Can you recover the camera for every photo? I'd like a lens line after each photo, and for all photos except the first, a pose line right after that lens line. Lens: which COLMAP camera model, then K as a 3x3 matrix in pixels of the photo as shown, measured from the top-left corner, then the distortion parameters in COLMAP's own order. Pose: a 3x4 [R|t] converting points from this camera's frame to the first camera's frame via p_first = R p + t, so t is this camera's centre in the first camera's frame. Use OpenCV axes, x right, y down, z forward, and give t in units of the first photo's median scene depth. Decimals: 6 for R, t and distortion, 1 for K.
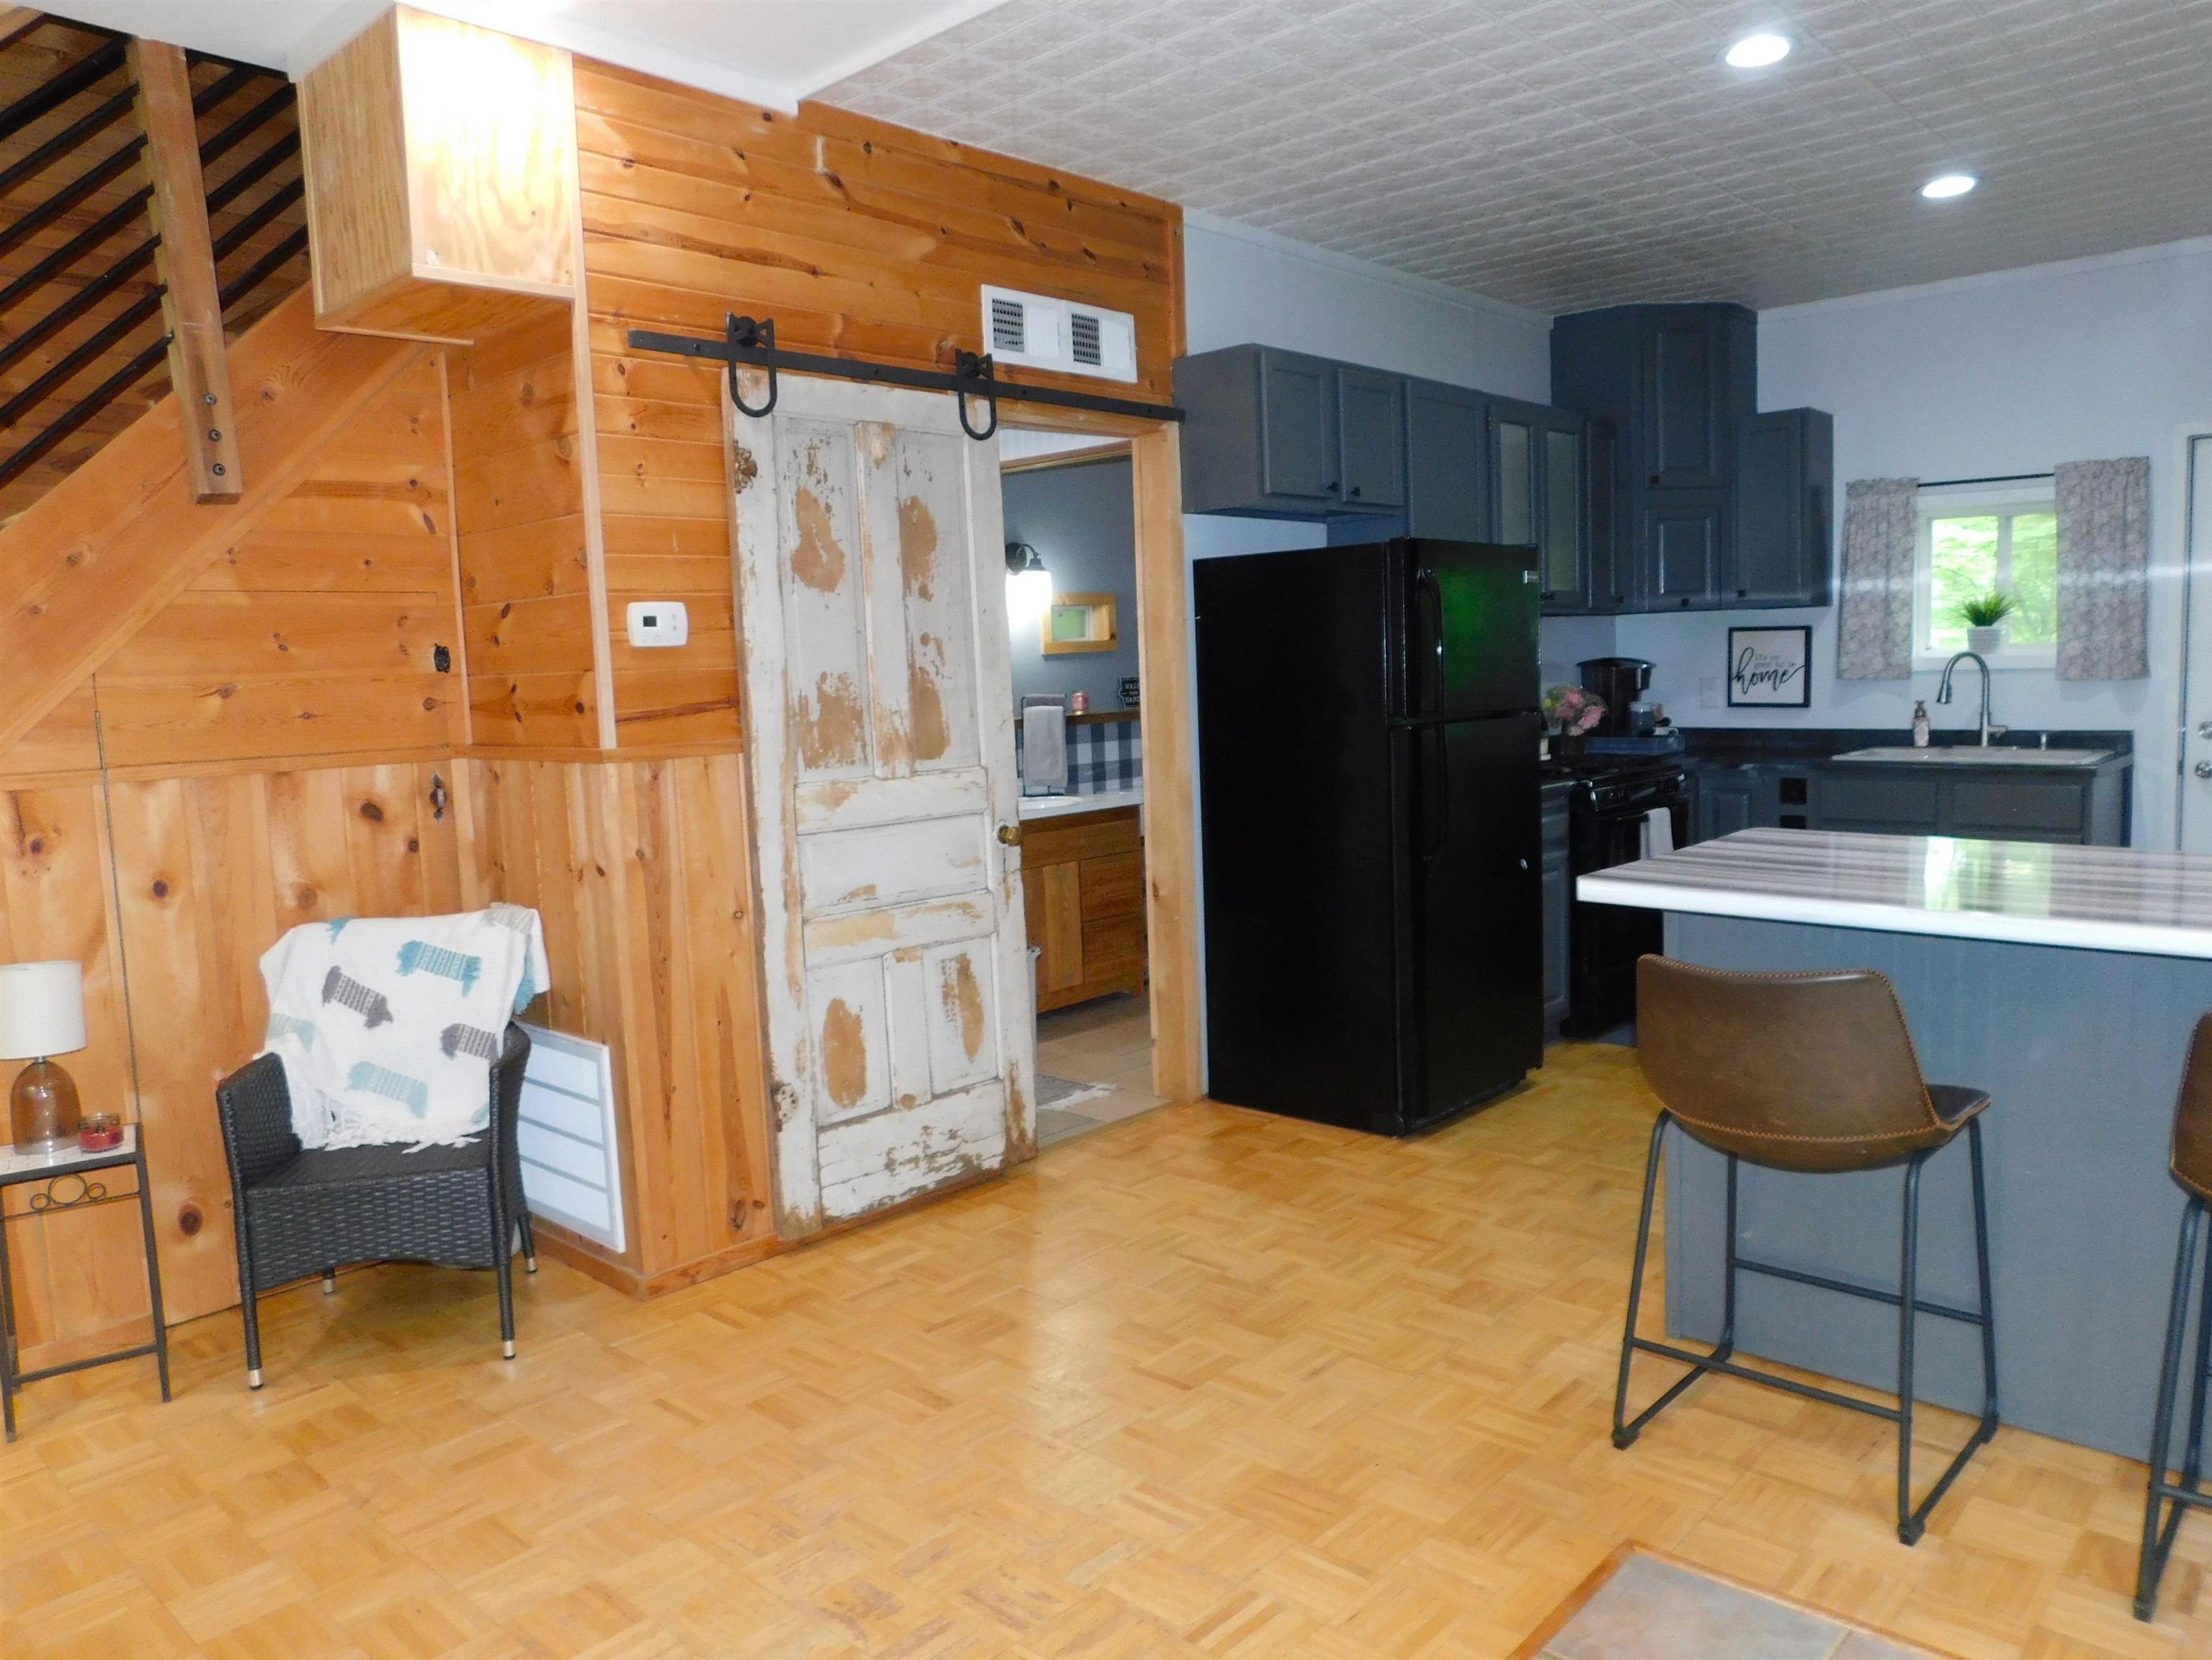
lens RADIAL K [[1586.2, 0, 1106.0], [0, 1586.2, 830.0], [0, 0, 1]] dist [-0.044112, -0.000475]
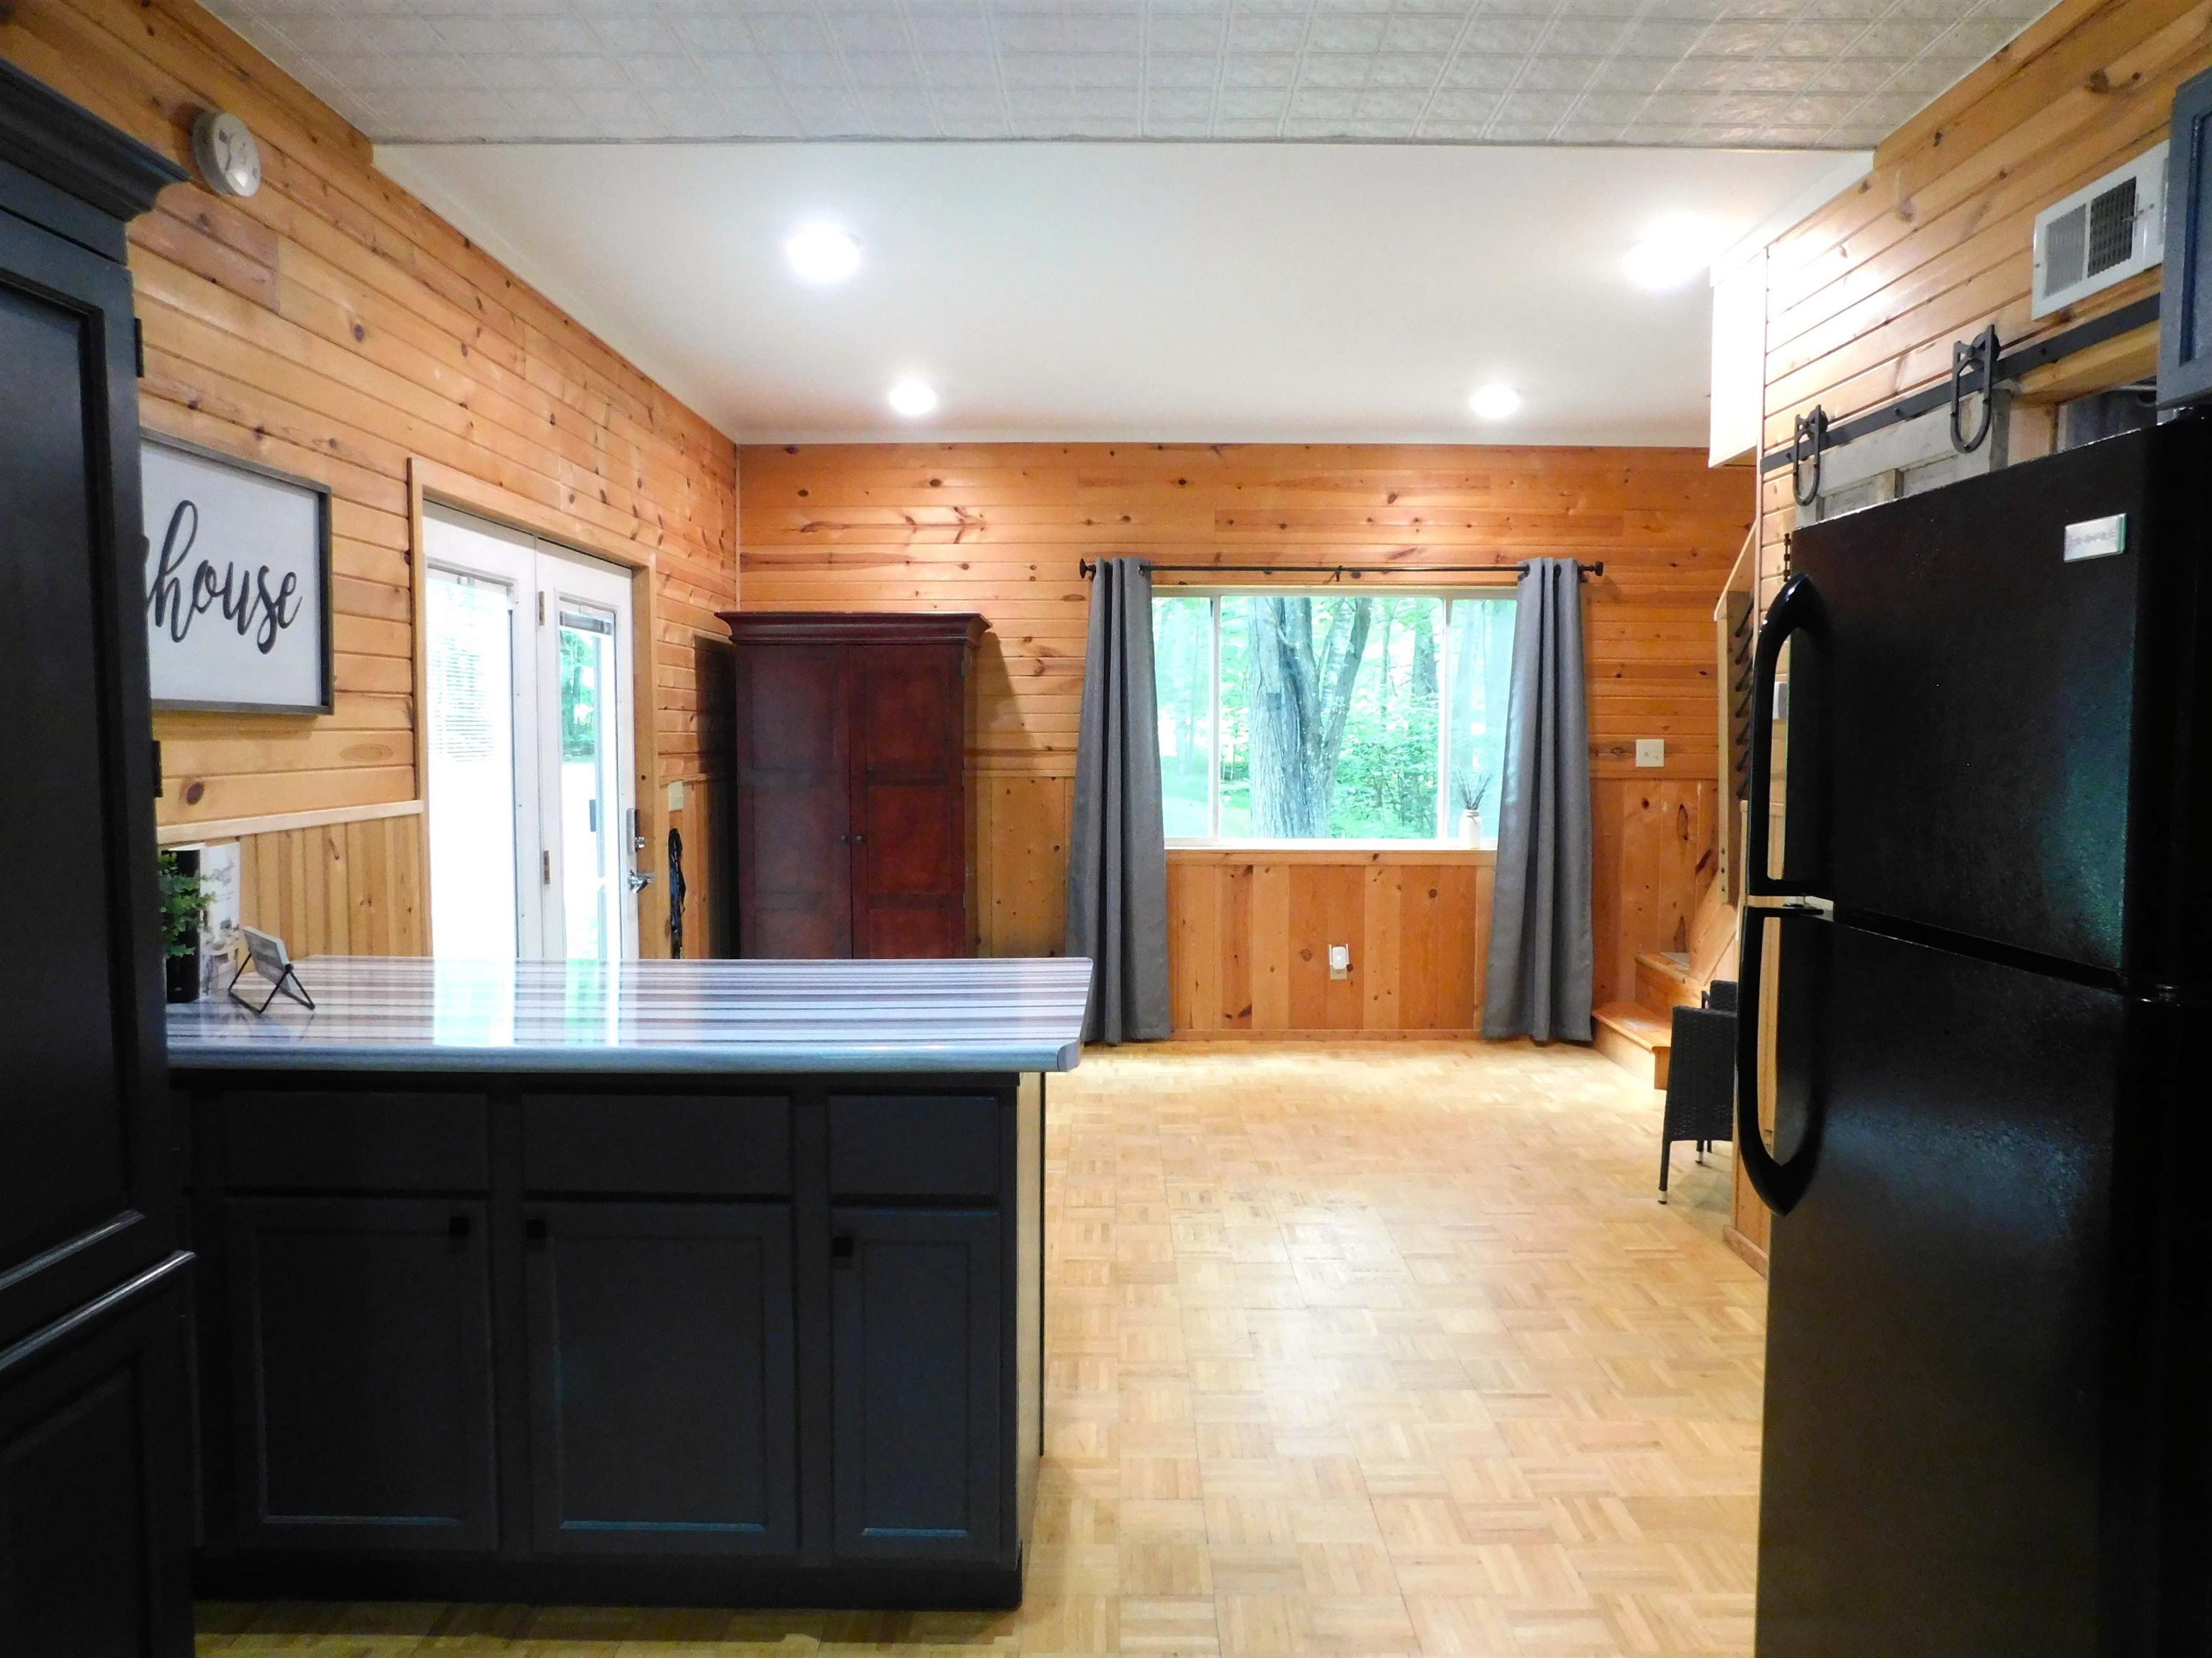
lens RADIAL K [[1469.0, 0, 1106.0], [0, 1469.0, 829.0], [0, 0, 1]] dist [-0.079365, 0.063531]
pose [[-0.736349, 0.076033, -0.672316, 0.829635], [-0.051954, 0.984378, 0.168226, -0.193543], [0.674604, 0.158802, -0.720896, 1.479463]]
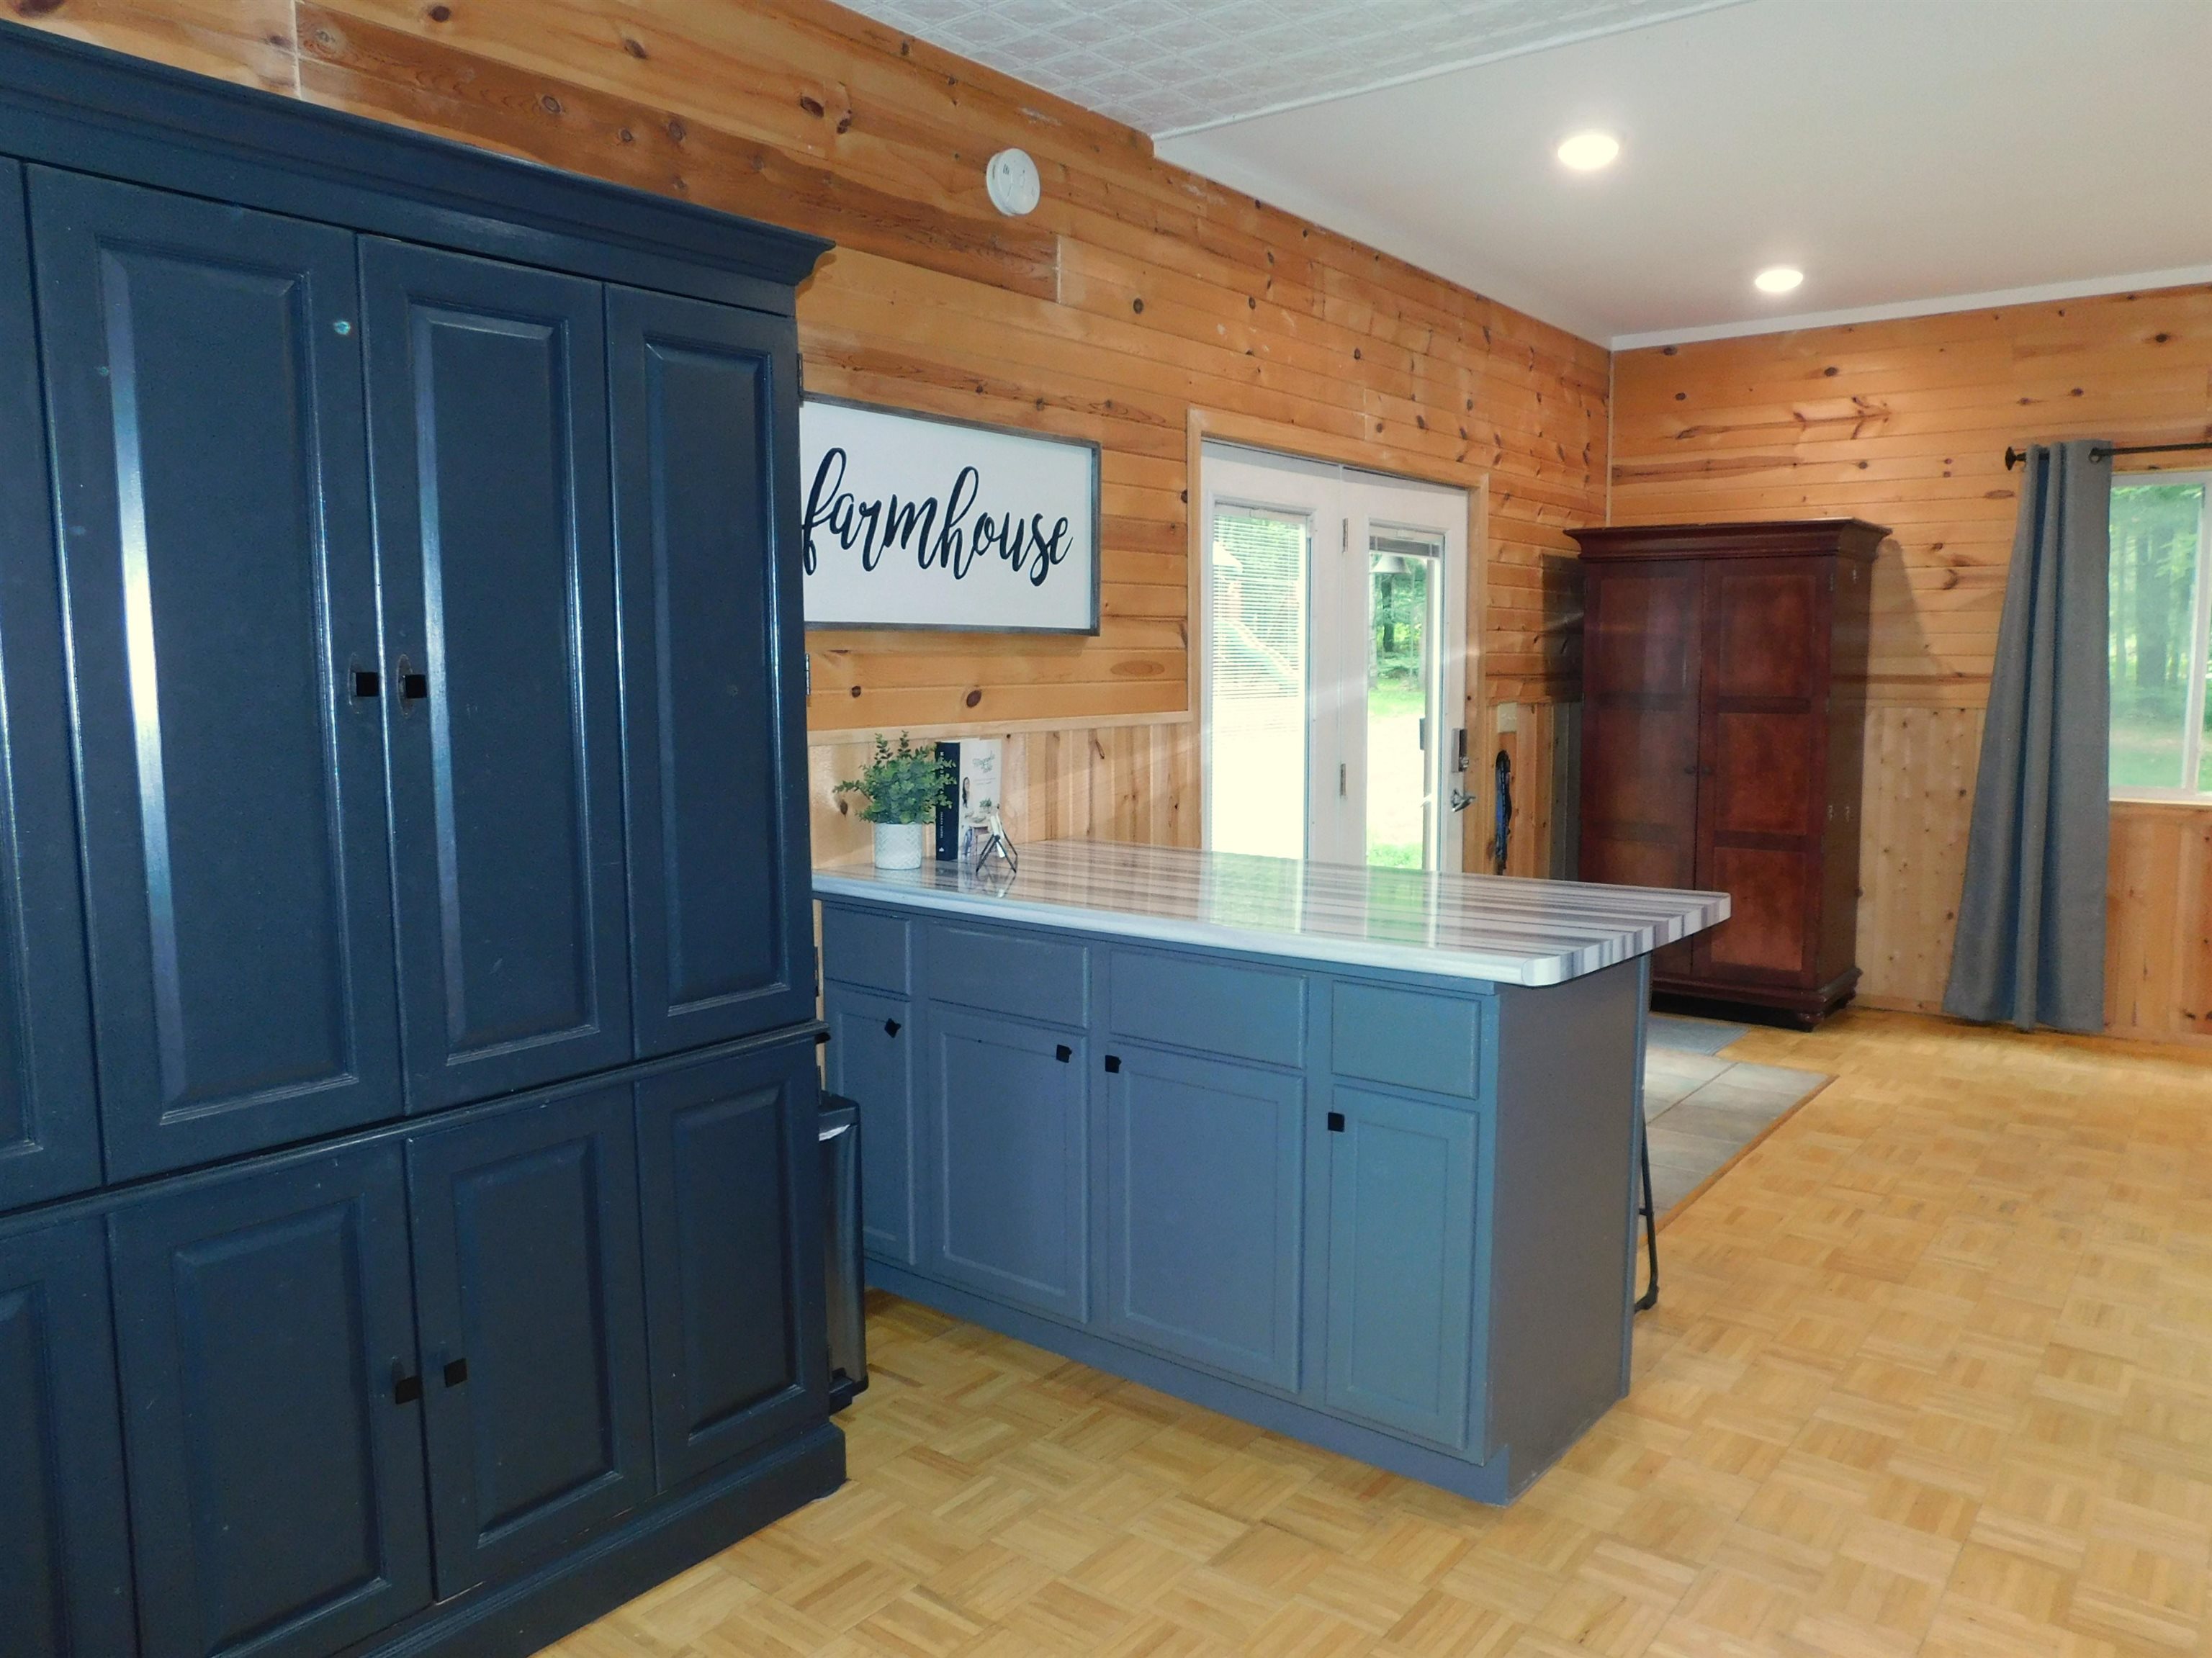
lens RADIAL K [[1562.9, 0, 1102.9], [0, 1562.9, 841.3], [0, 0, 1]] dist [-0.079606, 0.044522]
pose [[-0.996521, 0.043038, -0.071367, 0.662784], [0.025715, 0.973343, 0.227910, -0.202313], [0.079273, 0.225282, -0.971063, 1.647966]]
